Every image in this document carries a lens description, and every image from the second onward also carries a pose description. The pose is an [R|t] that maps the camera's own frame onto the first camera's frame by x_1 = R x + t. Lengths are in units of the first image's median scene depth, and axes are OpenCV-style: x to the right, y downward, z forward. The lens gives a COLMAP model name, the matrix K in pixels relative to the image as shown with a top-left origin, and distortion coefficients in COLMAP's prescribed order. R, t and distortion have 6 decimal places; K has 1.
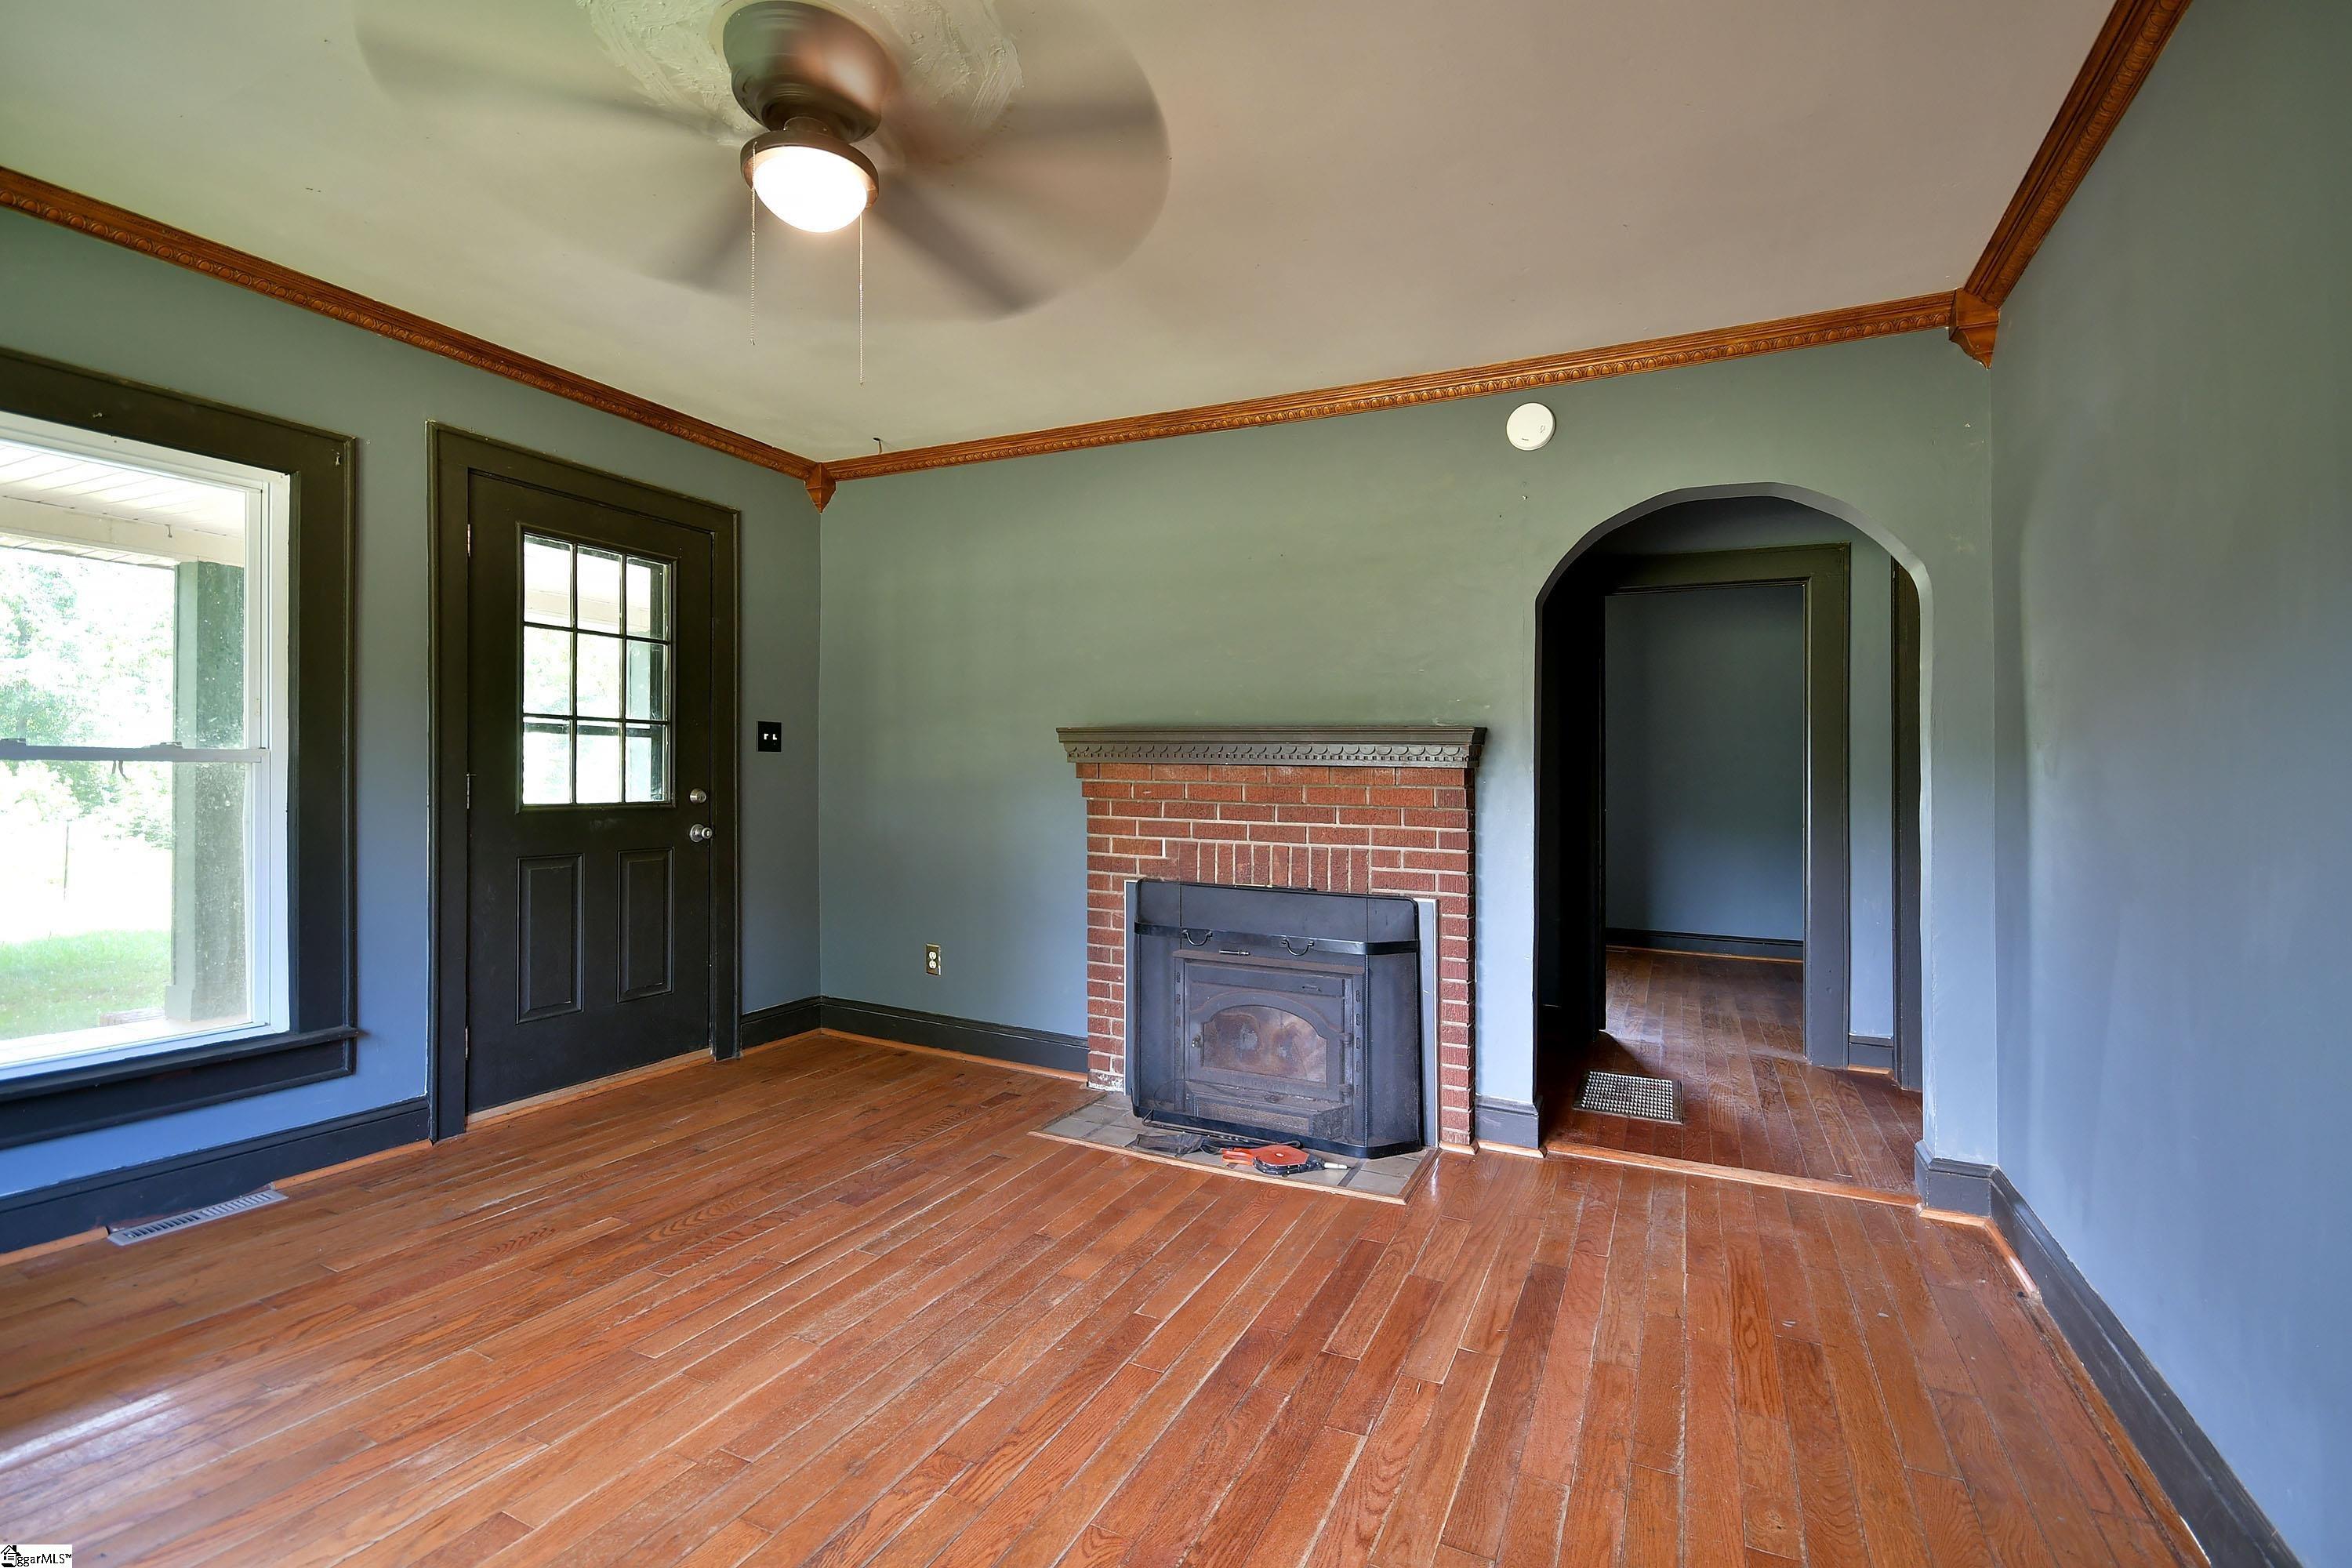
lens RADIAL K [[1070.2, 0, 1174.0], [0, 1070.2, 753.6], [0, 0, 1]] dist [-0.000845, -0.000042]
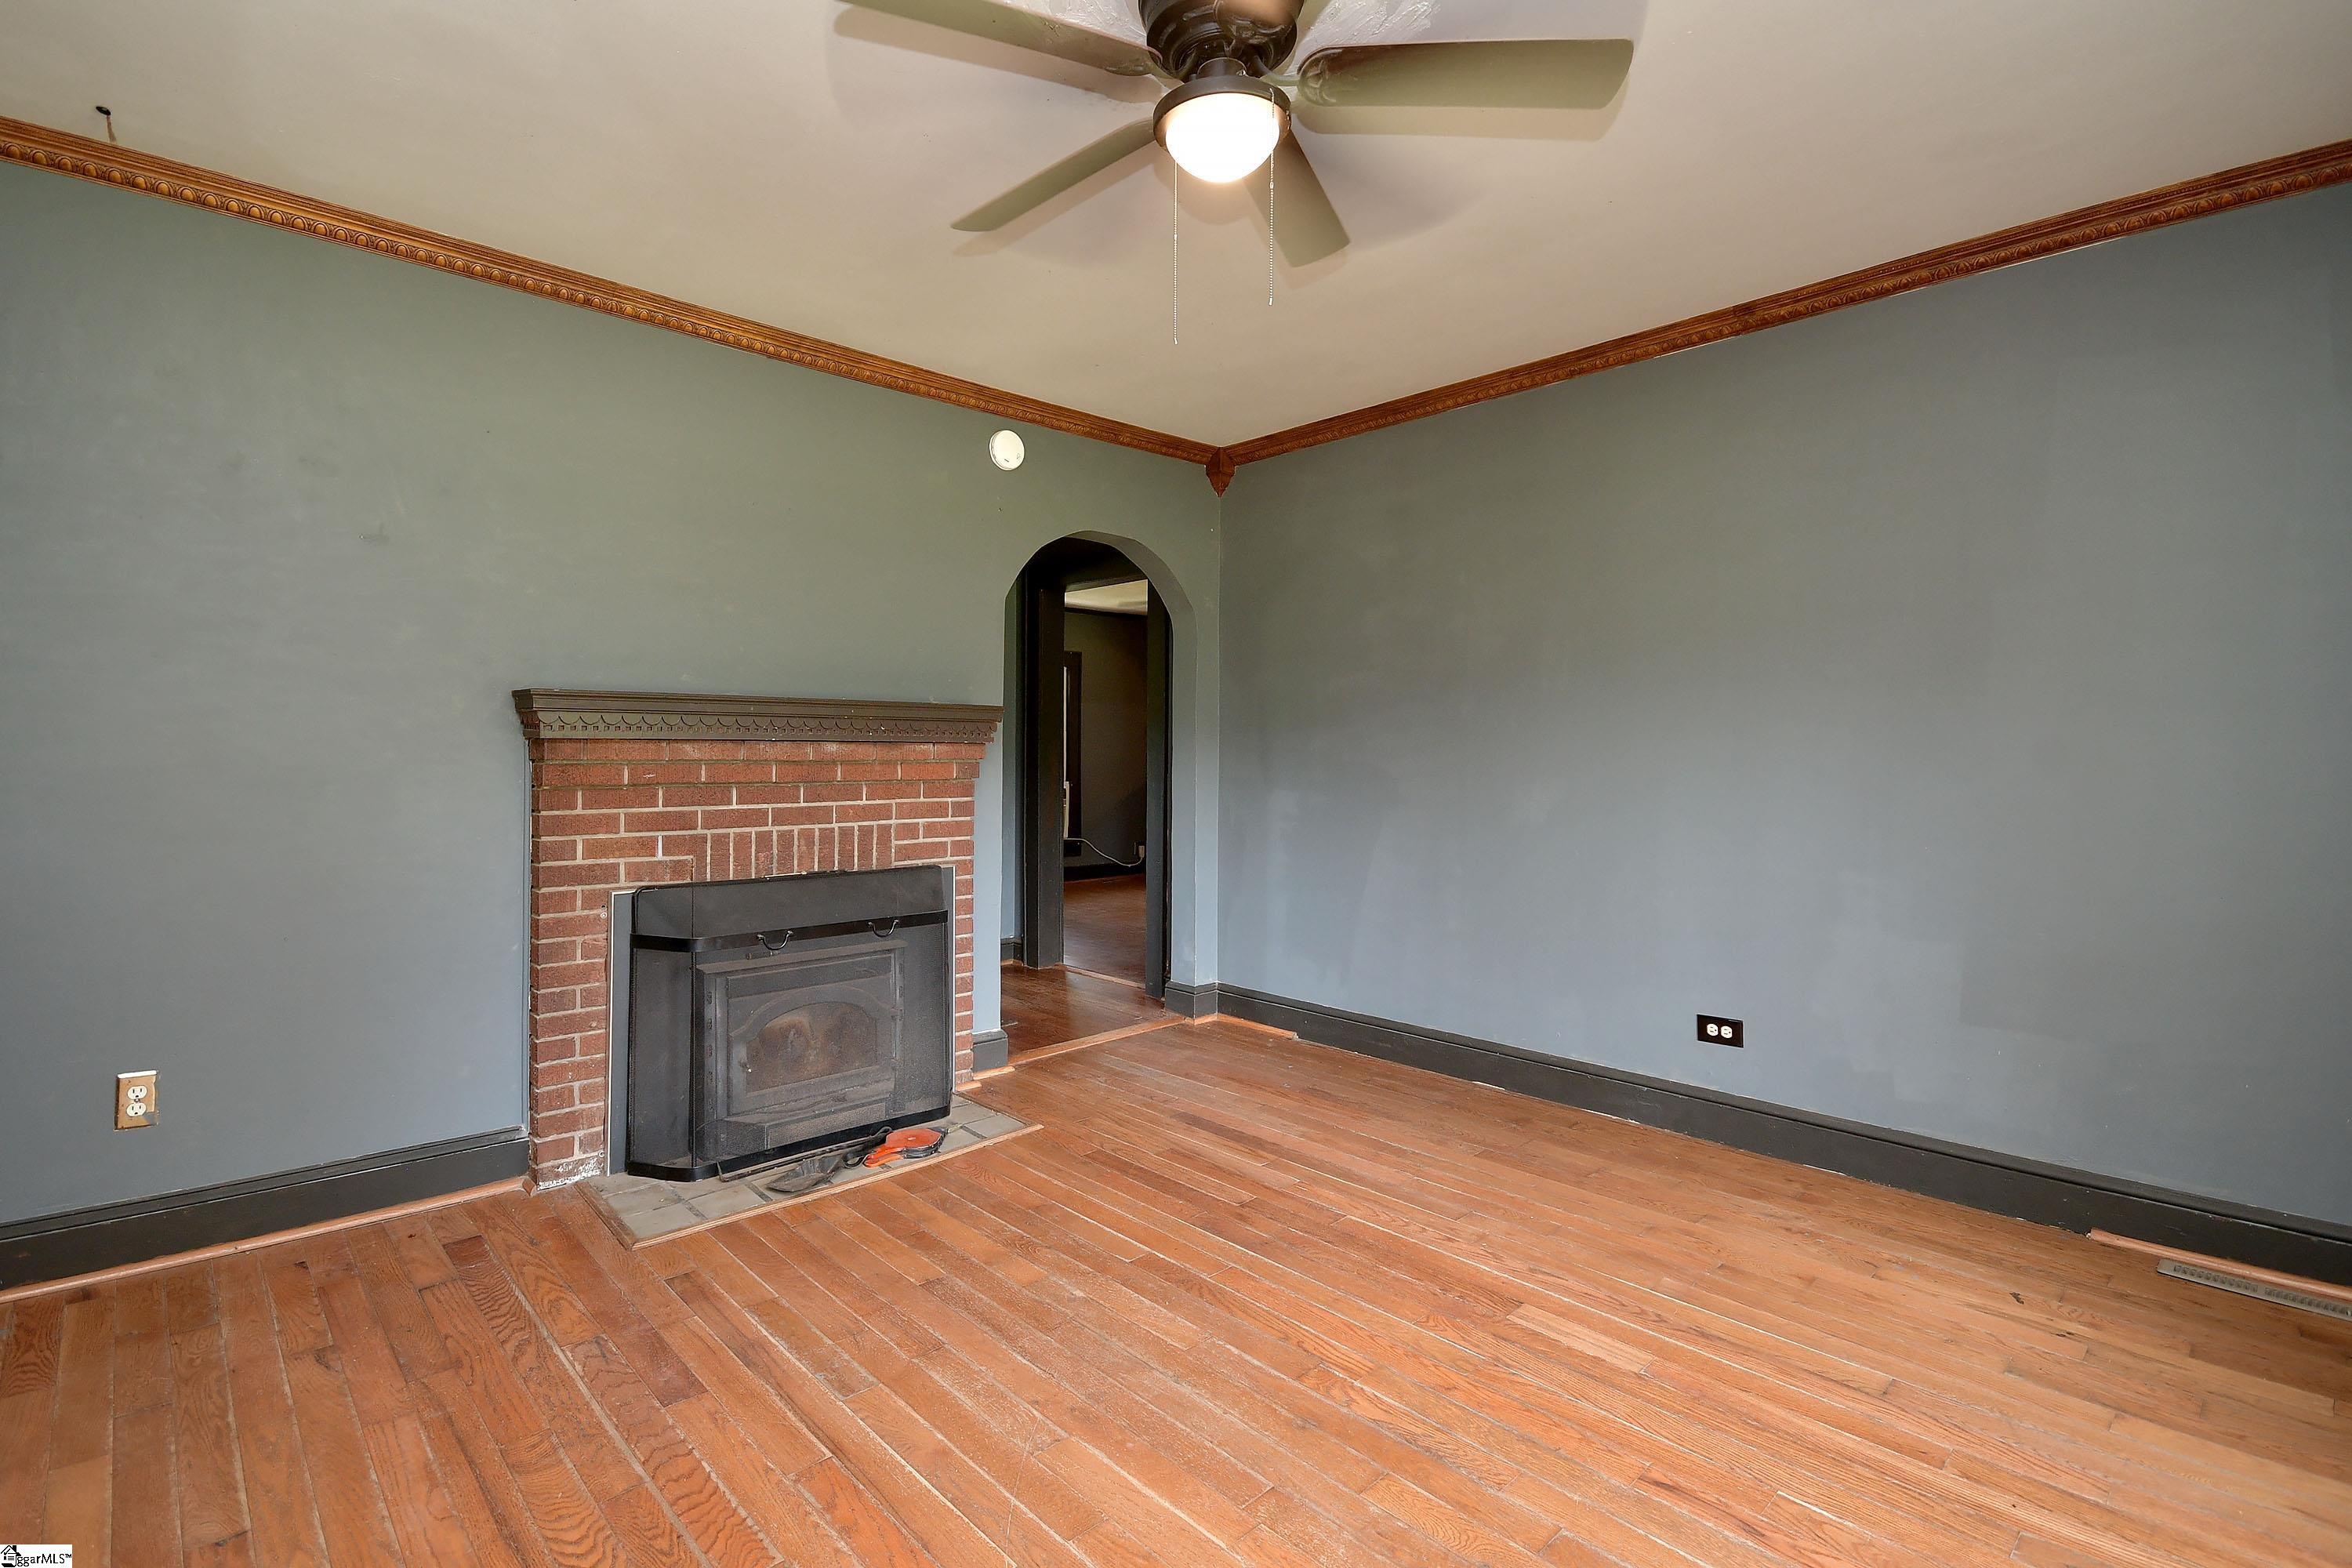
lens RADIAL K [[1096.1, 0, 1178.6], [0, 1096.1, 723.9], [0, 0, 1]] dist [-0.000932, -0.000624]
pose [[0.343908, 0.007671, 0.938972, -0.707308], [-0.016442, 0.999863, -0.002146, -0.007328], [-0.938860, -0.014700, 0.343986, 0.395864]]
